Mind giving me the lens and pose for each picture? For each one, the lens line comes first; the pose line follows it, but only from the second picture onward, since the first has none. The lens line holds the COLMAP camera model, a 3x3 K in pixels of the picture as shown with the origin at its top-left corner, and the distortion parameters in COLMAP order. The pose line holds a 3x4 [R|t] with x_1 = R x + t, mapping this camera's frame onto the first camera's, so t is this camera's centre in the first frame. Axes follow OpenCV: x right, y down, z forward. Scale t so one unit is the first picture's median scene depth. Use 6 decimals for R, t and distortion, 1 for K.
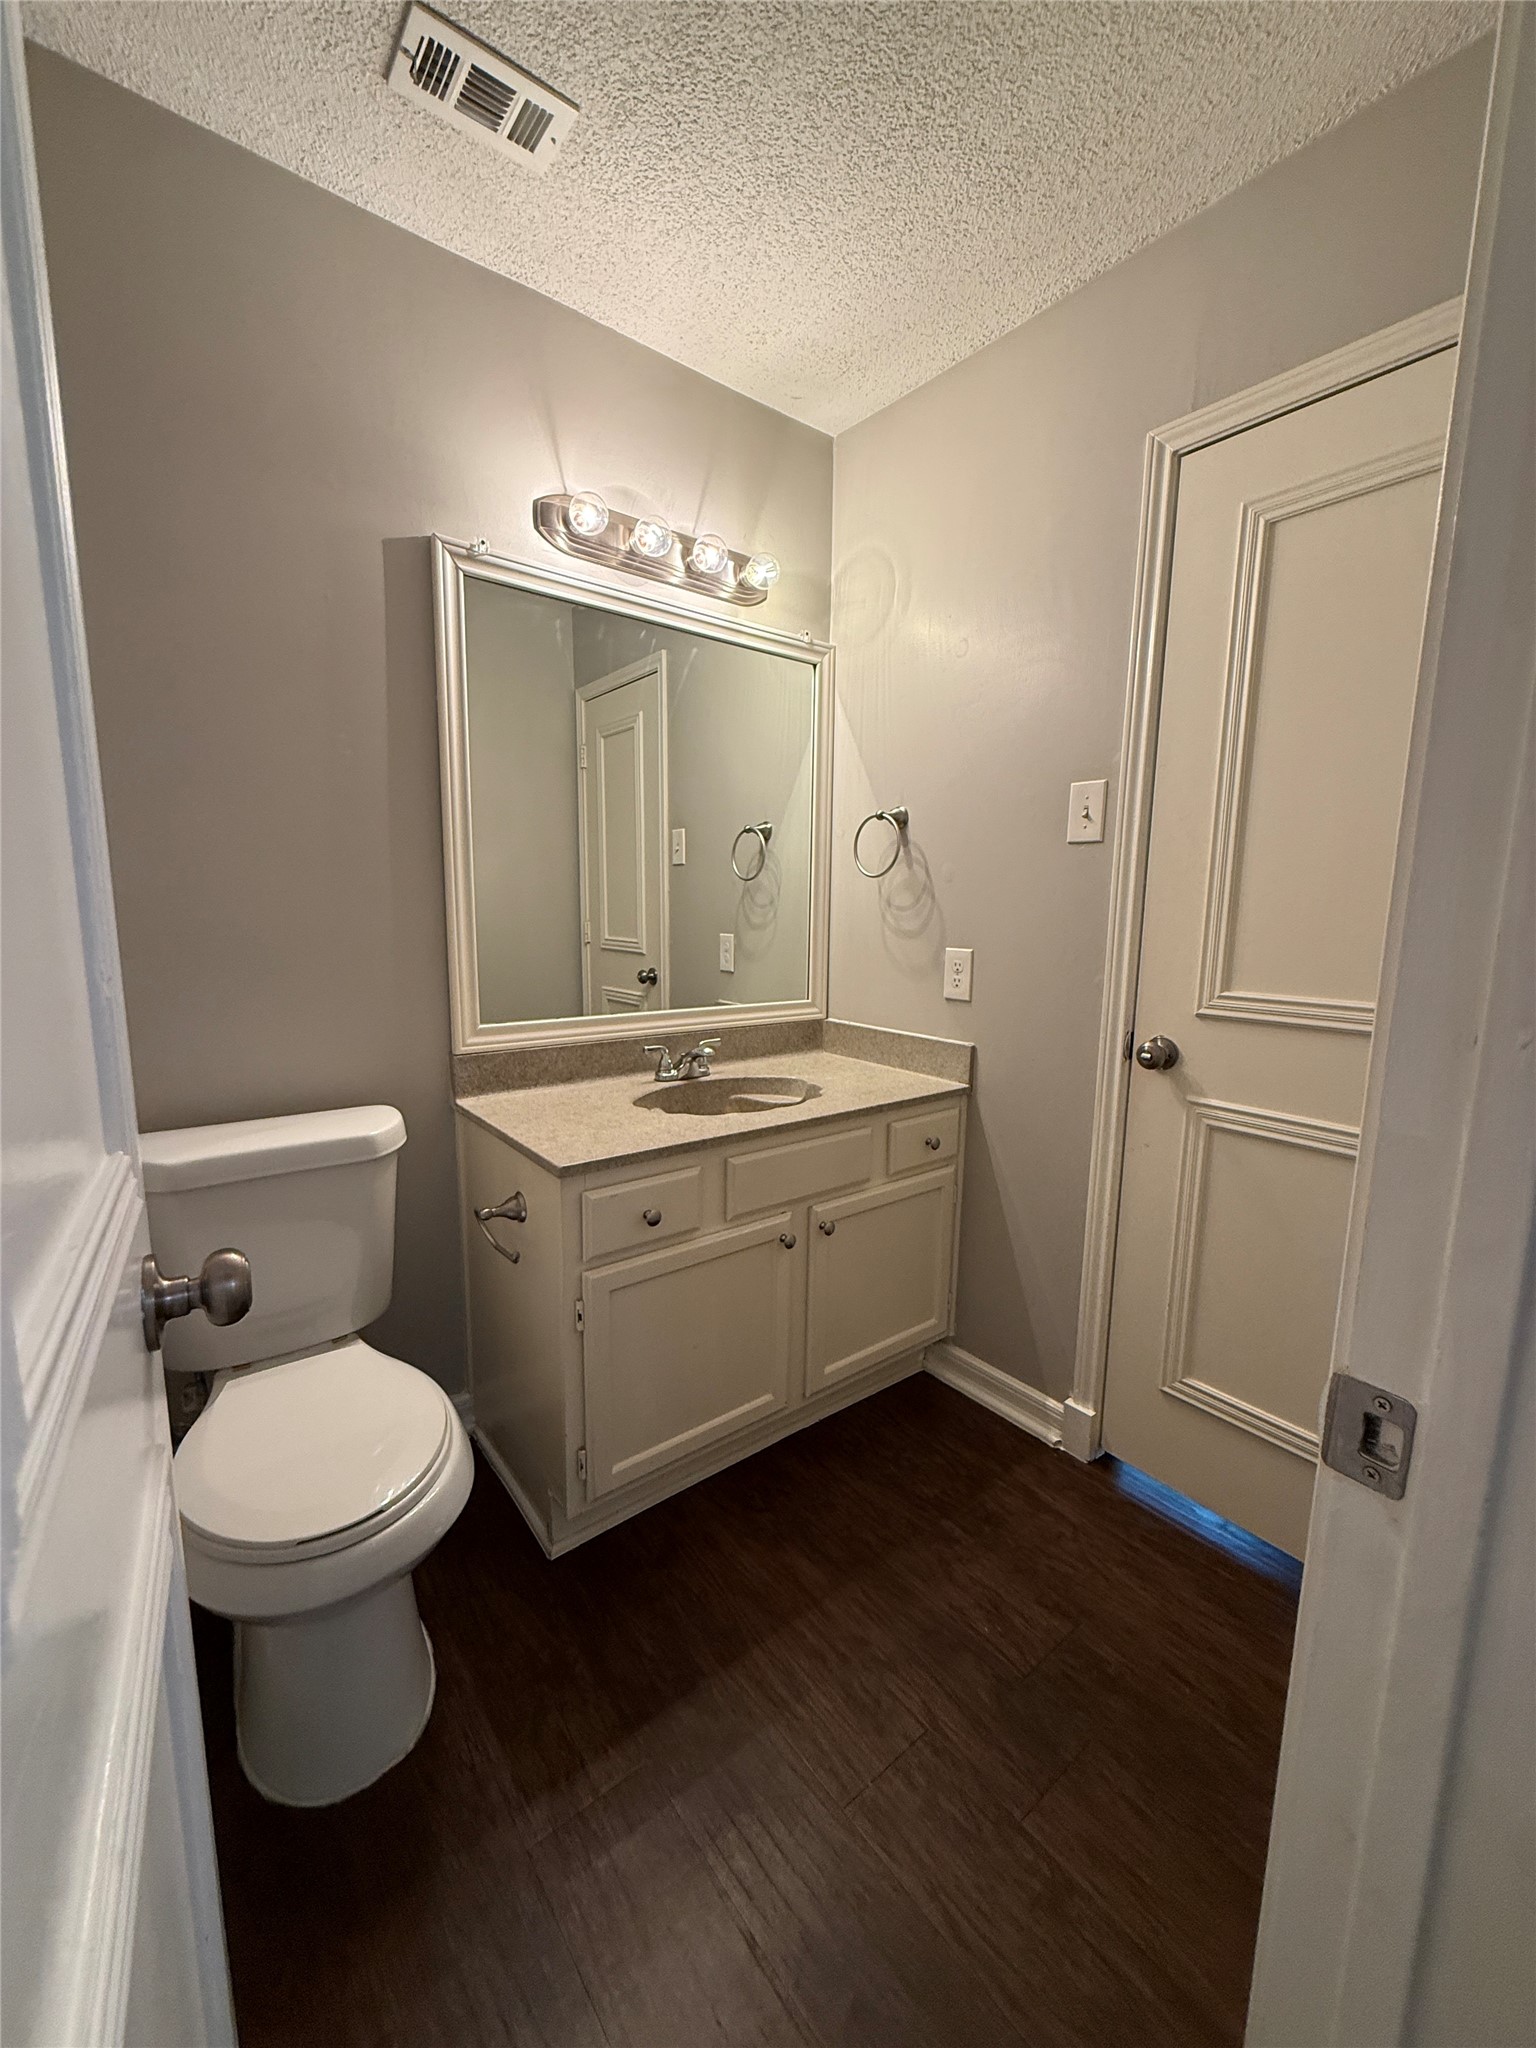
lens RADIAL K [[814.5, 0, 774.3], [0, 814.5, 1024.8], [0, 0, 1]] dist [0.000850, -0.000279]
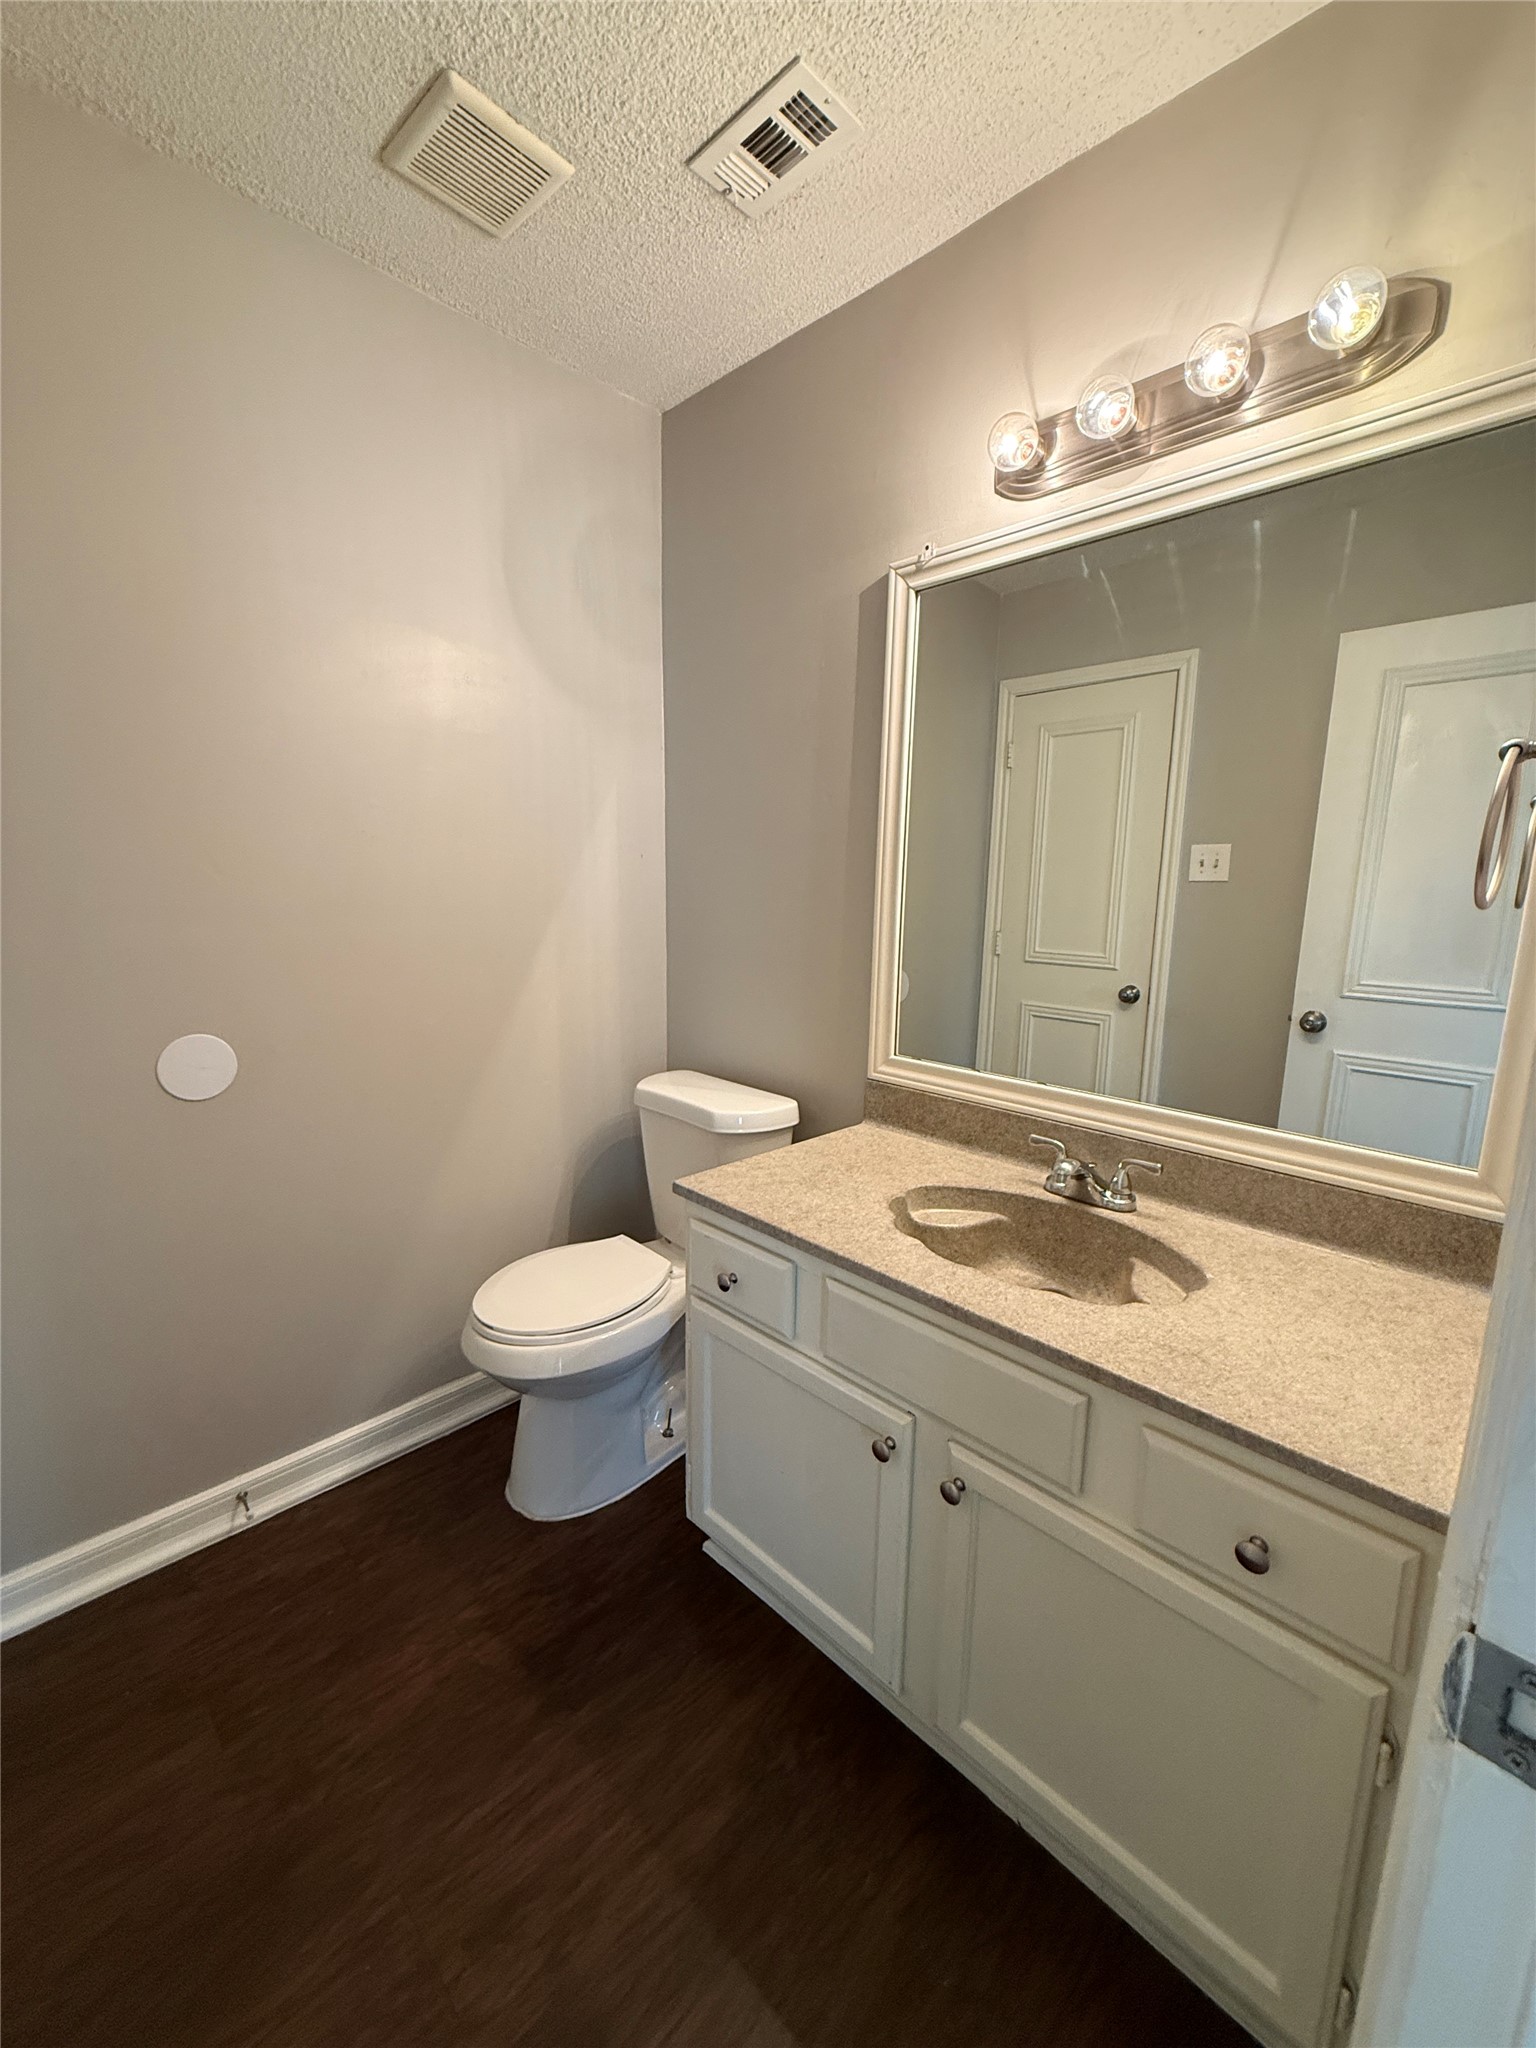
lens RADIAL K [[814.5, 0, 774.3], [0, 814.5, 1024.8], [0, 0, 1]] dist [0.000850, -0.000279]
pose [[0.115509, 0.153215, -0.981419, 0.583340], [-0.165872, 0.977134, 0.133023, -0.143911], [0.979359, 0.147424, 0.138282, 0.732176]]
